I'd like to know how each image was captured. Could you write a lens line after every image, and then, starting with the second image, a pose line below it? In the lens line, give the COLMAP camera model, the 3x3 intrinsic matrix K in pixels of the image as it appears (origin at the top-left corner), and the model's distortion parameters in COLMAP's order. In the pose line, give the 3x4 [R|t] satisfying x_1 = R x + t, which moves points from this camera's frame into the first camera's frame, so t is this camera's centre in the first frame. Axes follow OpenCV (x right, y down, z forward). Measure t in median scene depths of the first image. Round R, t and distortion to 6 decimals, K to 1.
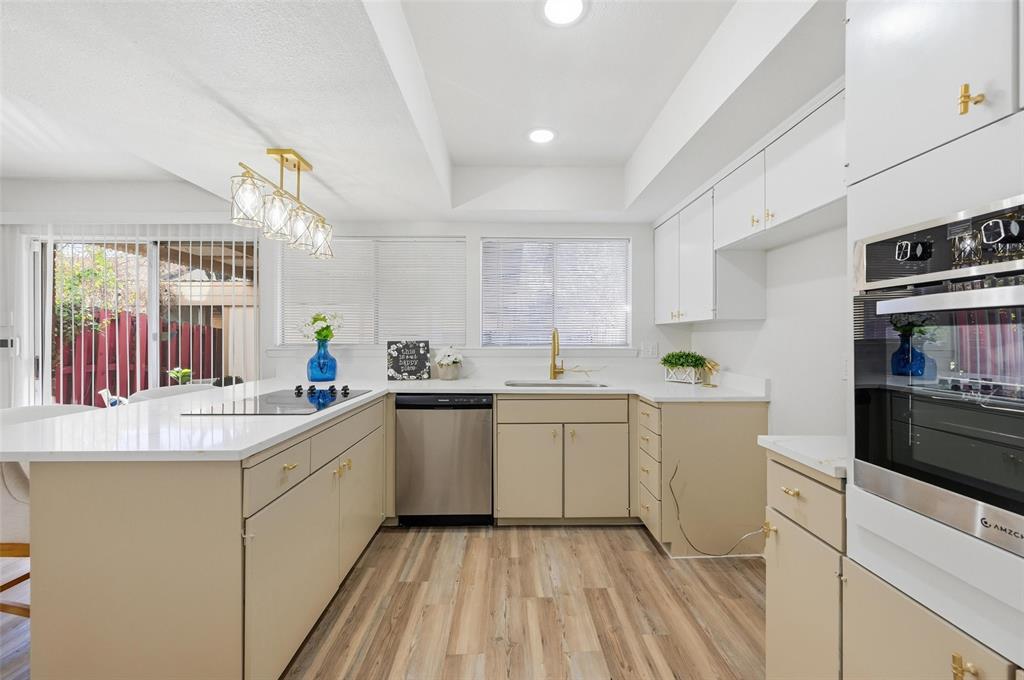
lens RADIAL K [[404.8, 0, 514.9], [0, 404.8, 336.1], [0, 0, 1]] dist [-0.004785, 0.001755]
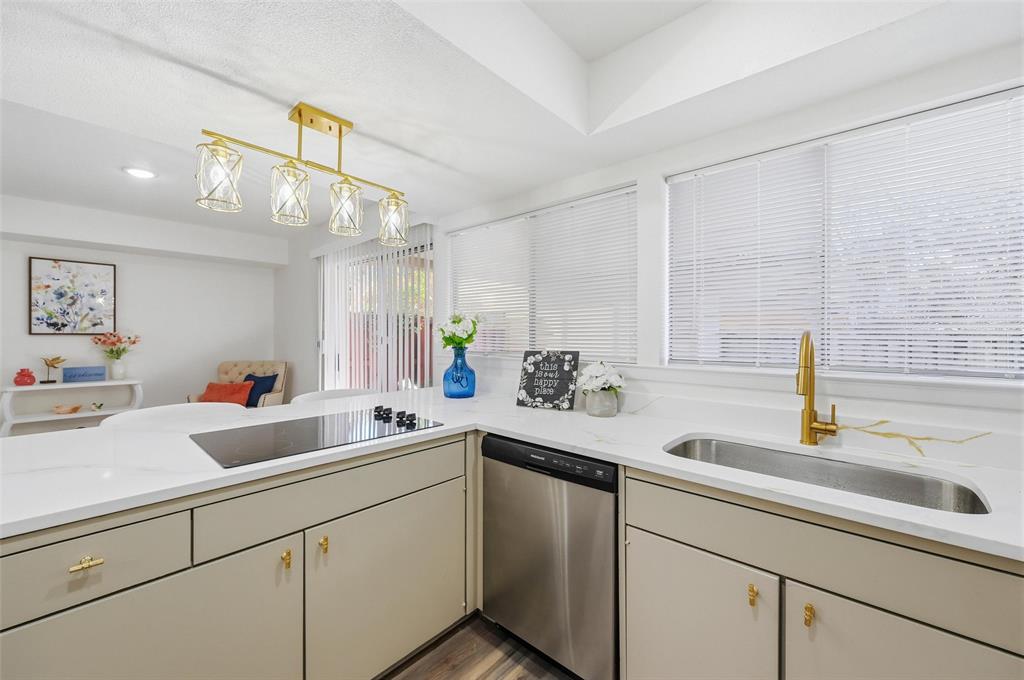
lens RADIAL K [[404.8, 0, 512.8], [0, 404.8, 335.5], [0, 0, 1]] dist [-0.004785, 0.001755]
pose [[0.734300, 0.002835, -0.678819, 0.193586], [-0.001244, 0.999995, 0.002830, -0.019922], [0.678824, -0.001234, 0.734300, 0.534207]]
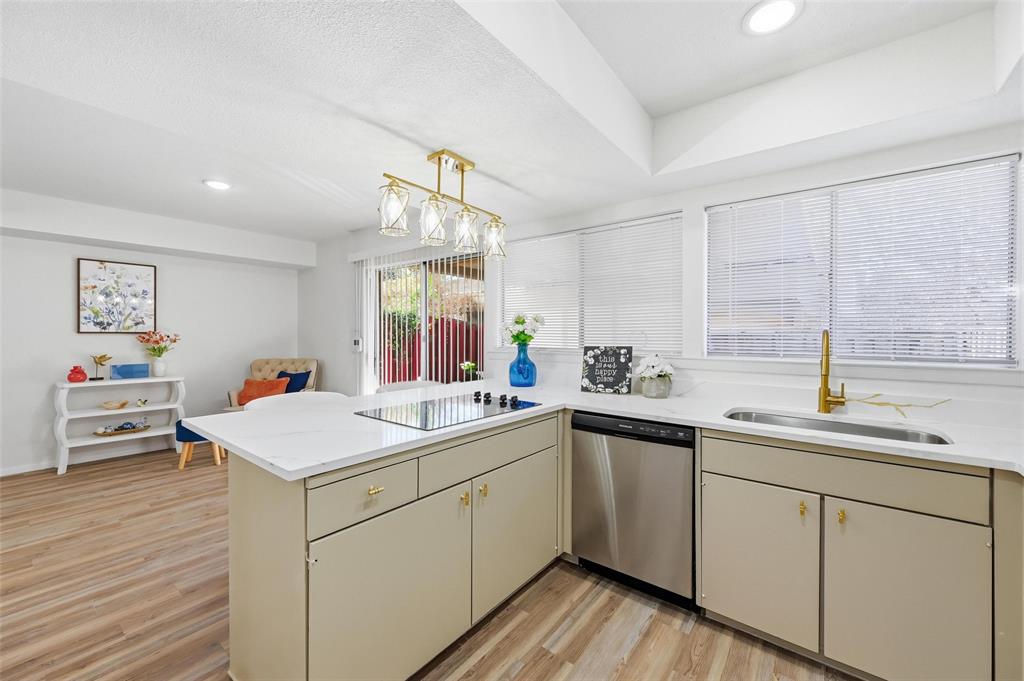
lens RADIAL K [[404.8, 0, 514.0], [0, 404.8, 335.9], [0, 0, 1]] dist [-0.004785, 0.001755]
pose [[0.776915, 0.004244, -0.629591, 0.140289], [-0.001466, 0.999987, 0.004932, -0.016453], [0.629604, -0.002909, 0.776911, 0.264865]]
